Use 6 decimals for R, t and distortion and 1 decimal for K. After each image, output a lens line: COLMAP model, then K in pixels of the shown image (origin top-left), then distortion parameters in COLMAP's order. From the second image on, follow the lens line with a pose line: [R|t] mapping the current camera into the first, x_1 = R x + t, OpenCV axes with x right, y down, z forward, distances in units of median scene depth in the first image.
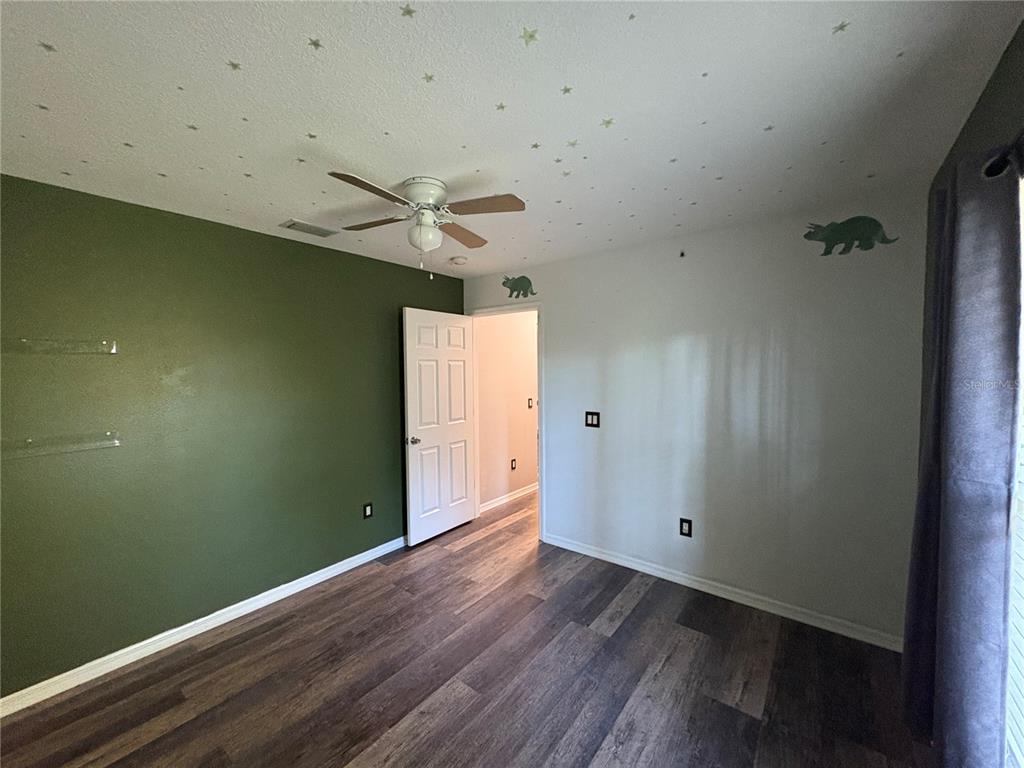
lens RADIAL K [[406.4, 0, 512.2], [0, 406.4, 384.2], [0, 0, 1]] dist [-0.000043, 0.000622]
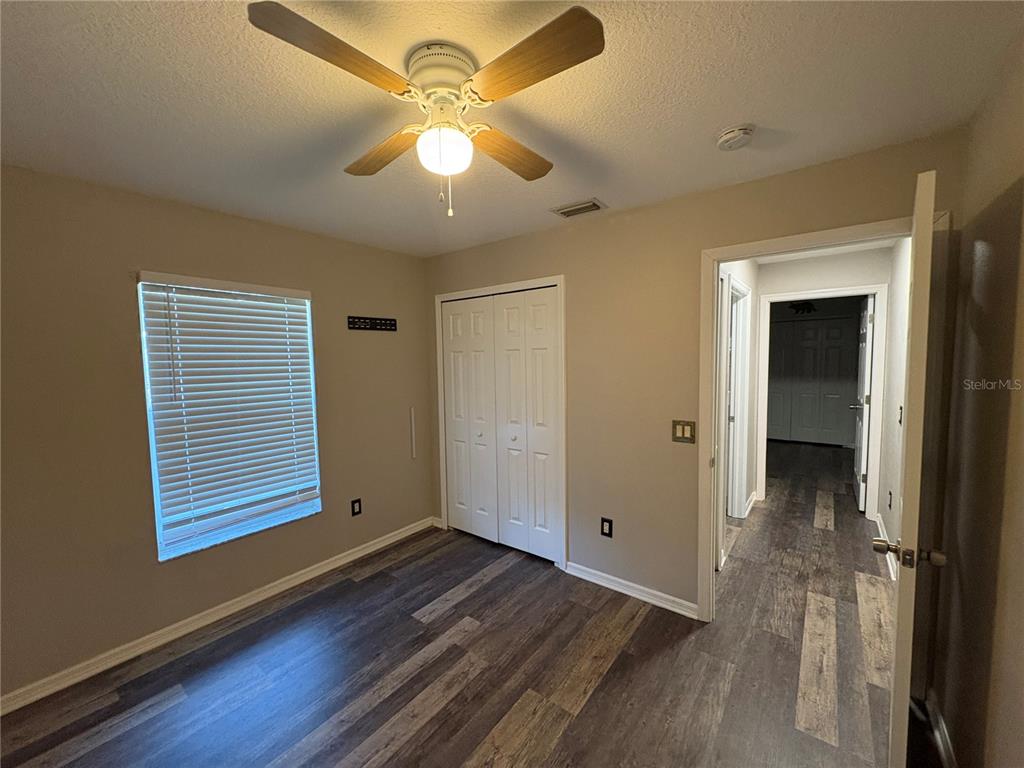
lens RADIAL K [[406.4, 0, 510.7], [0, 406.4, 384.6], [0, 0, 1]] dist [-0.000043, 0.000622]
pose [[-0.999536, 0.029695, 0.006844, 1.120109], [0.030267, 0.993513, 0.109616, -0.138437], [-0.003545, 0.109772, -0.993950, 3.056311]]
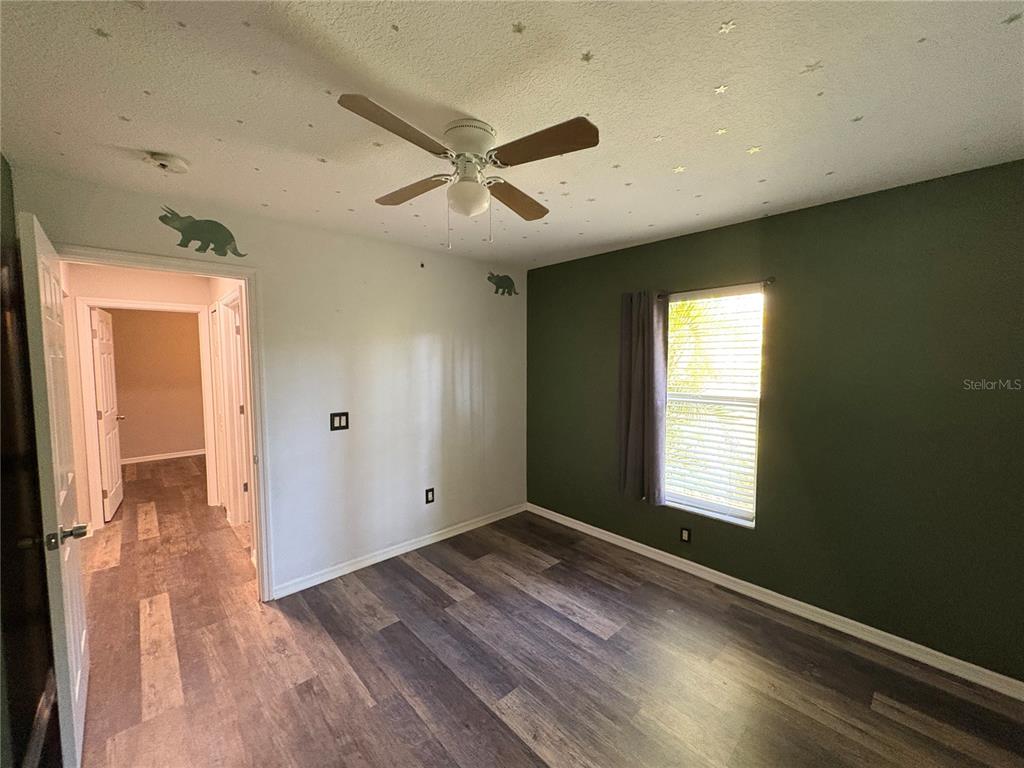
lens RADIAL K [[406.4, 0, 511.5], [0, 406.4, 383.5], [0, 0, 1]] dist [-0.000043, 0.000622]
pose [[0.161423, -0.054930, 0.985355, -0.782419], [0.041135, 0.997957, 0.048894, -0.029615], [-0.986028, 0.032640, 0.163353, 0.624328]]
